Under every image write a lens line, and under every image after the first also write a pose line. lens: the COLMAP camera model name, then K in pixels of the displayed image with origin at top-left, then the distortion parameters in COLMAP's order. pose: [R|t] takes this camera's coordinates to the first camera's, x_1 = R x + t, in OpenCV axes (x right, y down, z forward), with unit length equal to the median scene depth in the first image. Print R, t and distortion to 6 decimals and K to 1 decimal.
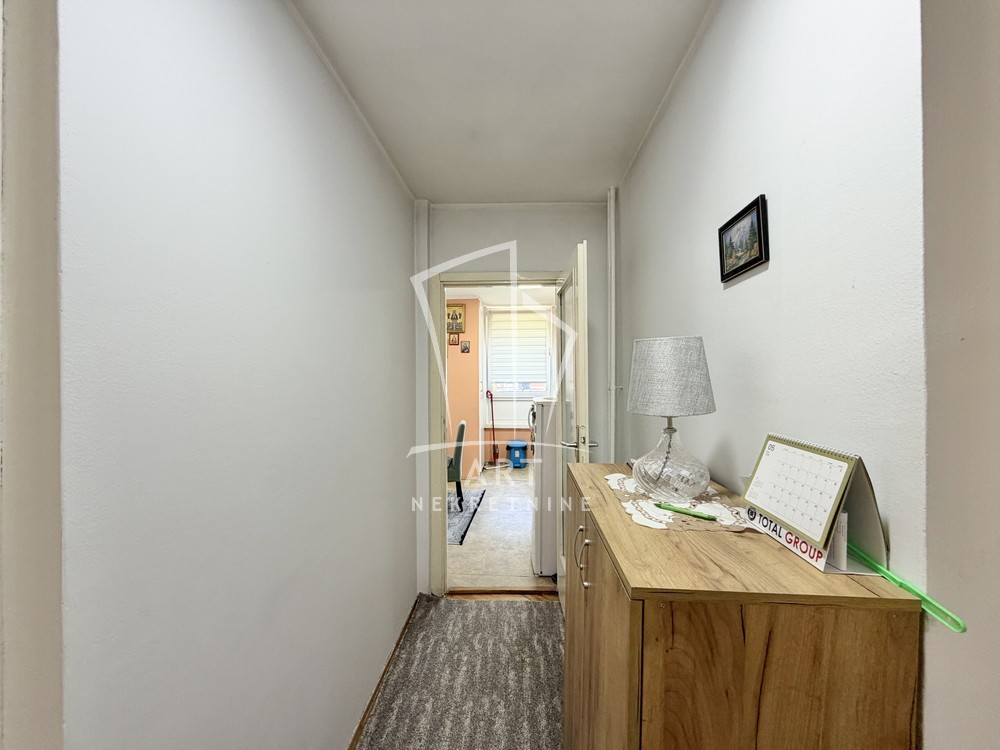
lens RADIAL K [[399.5, 0, 495.6], [0, 399.5, 380.1], [0, 0, 1]] dist [-0.001303, 0.000241]
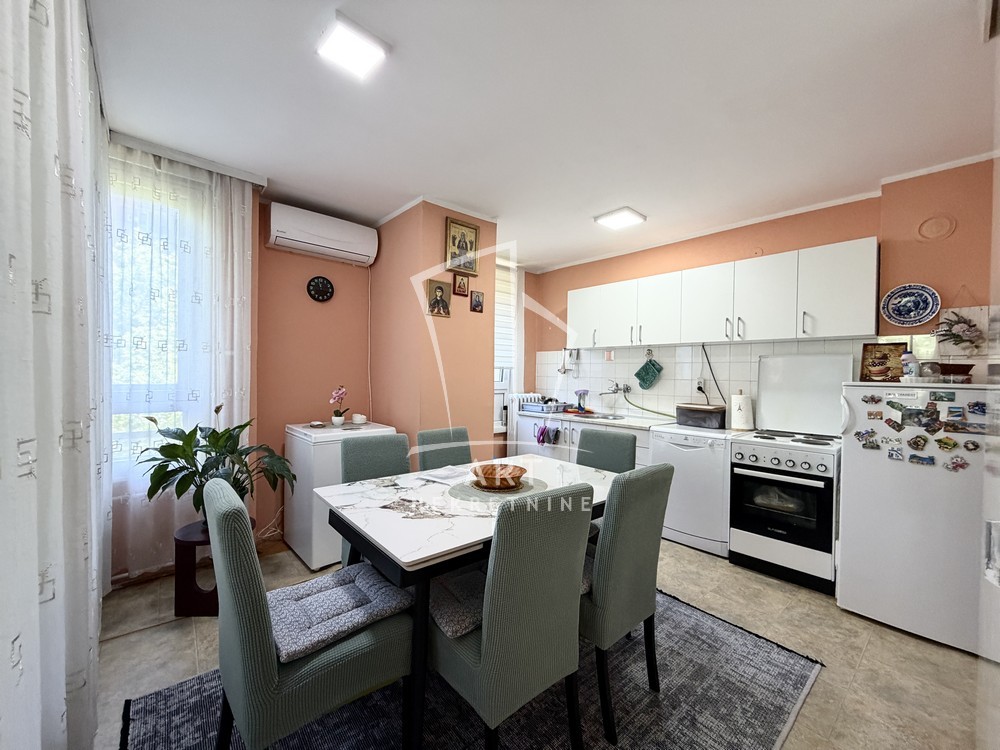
lens RADIAL K [[399.5, 0, 494.2], [0, 399.5, 376.3], [0, 0, 1]] dist [-0.001303, 0.000241]
pose [[0.704513, 0.009162, 0.709631, -0.974593], [-0.011074, 0.999937, -0.001915, 0.052247], [-0.709604, -0.006510, 0.704570, 1.209514]]
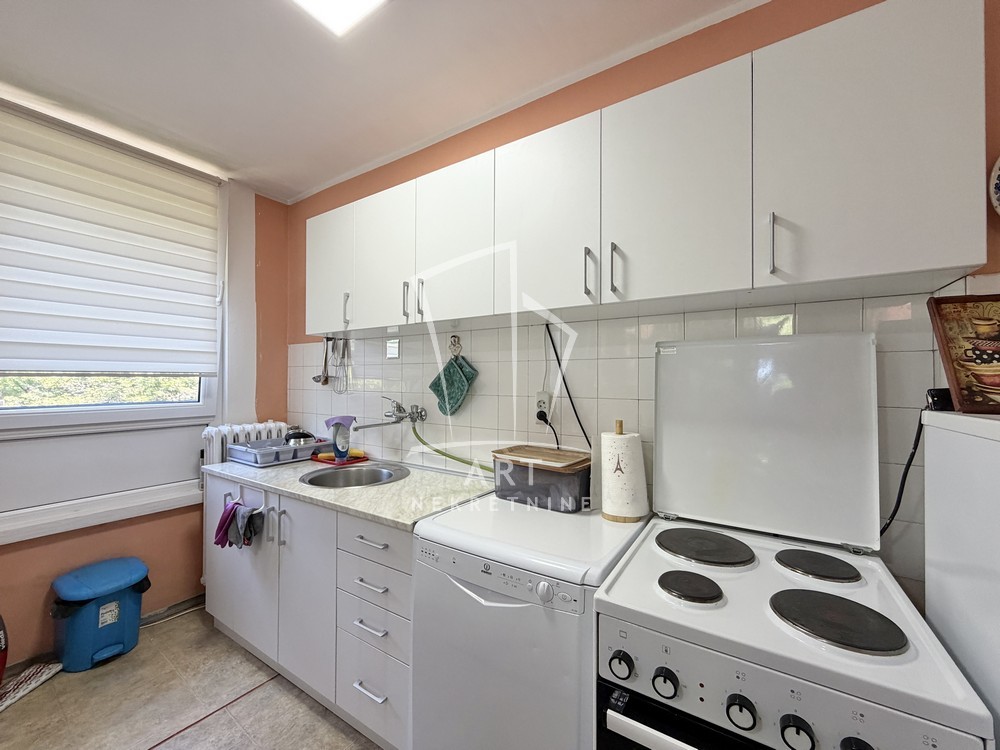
lens RADIAL K [[399.5, 0, 492.7], [0, 399.5, 376.4], [0, 0, 1]] dist [-0.001303, 0.000241]
pose [[0.505156, 0.011167, 0.862956, -0.139048], [0.003806, 0.999878, -0.015166, 0.031389], [-0.863019, 0.010946, 0.505052, 1.407510]]
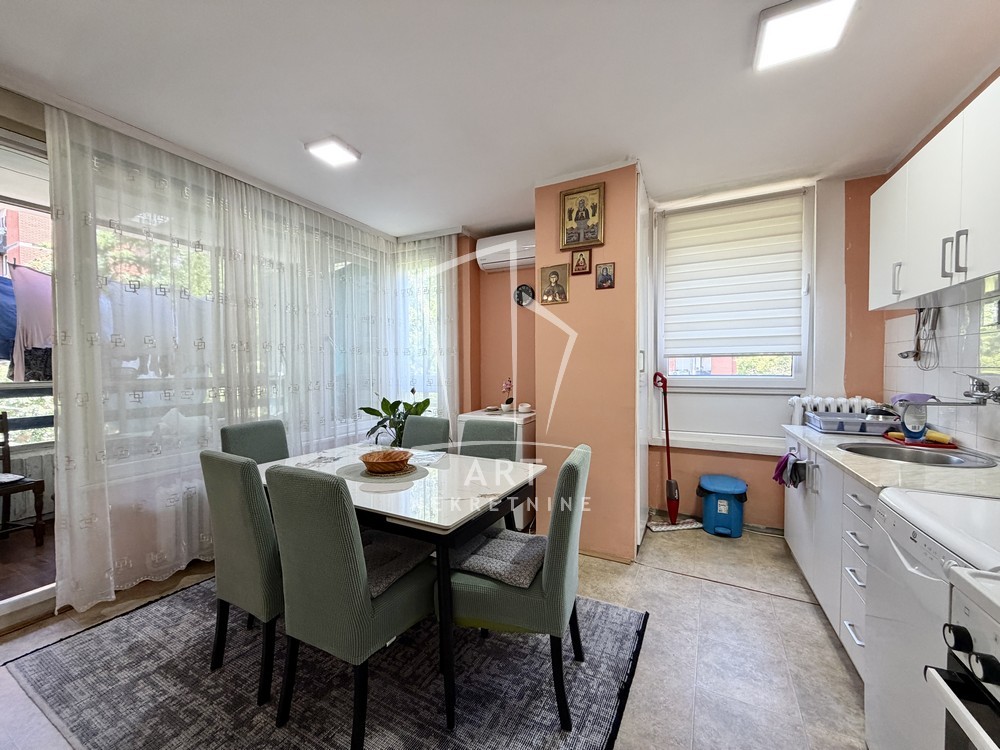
lens RADIAL K [[399.5, 0, 498.8], [0, 399.5, 376.7], [0, 0, 1]] dist [-0.001303, 0.000241]
pose [[0.922259, 0.007243, -0.386504, -0.020190], [-0.000114, 0.999829, 0.018466, 0.053345], [0.386572, -0.016986, 0.922103, 1.093212]]
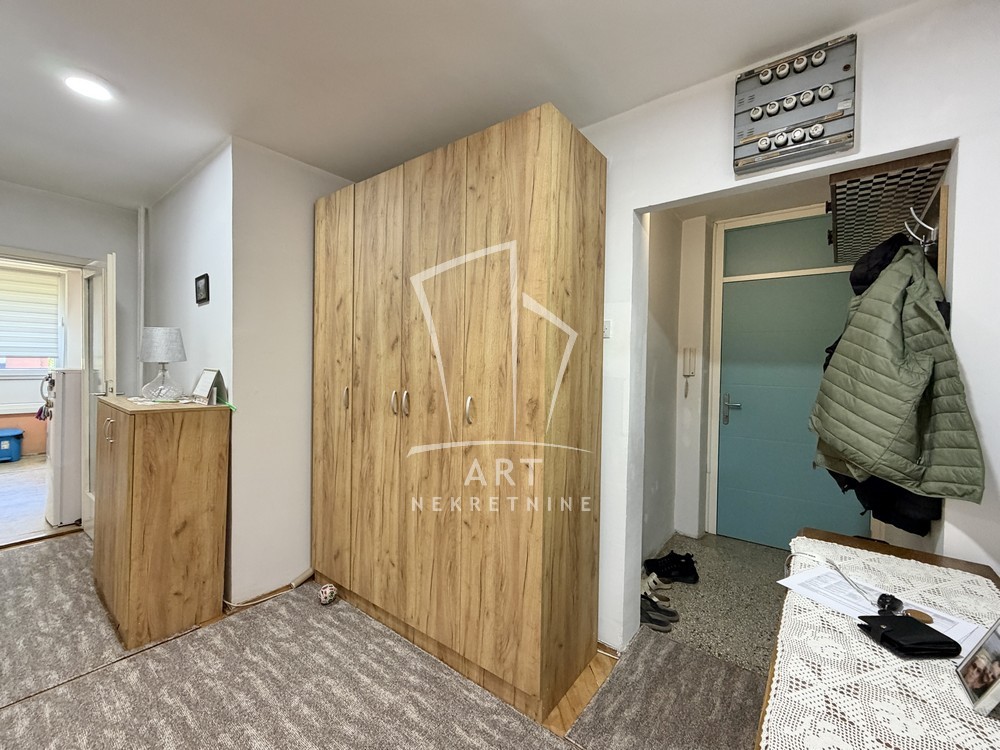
lens RADIAL K [[399.5, 0, 484.7], [0, 399.5, 366.8], [0, 0, 1]] dist [-0.001303, 0.000241]
pose [[0.572749, 0.002102, 0.819728, -0.122369], [-0.011331, 0.999921, 0.005353, 0.026840], [-0.819652, -0.012355, 0.572728, -0.598642]]
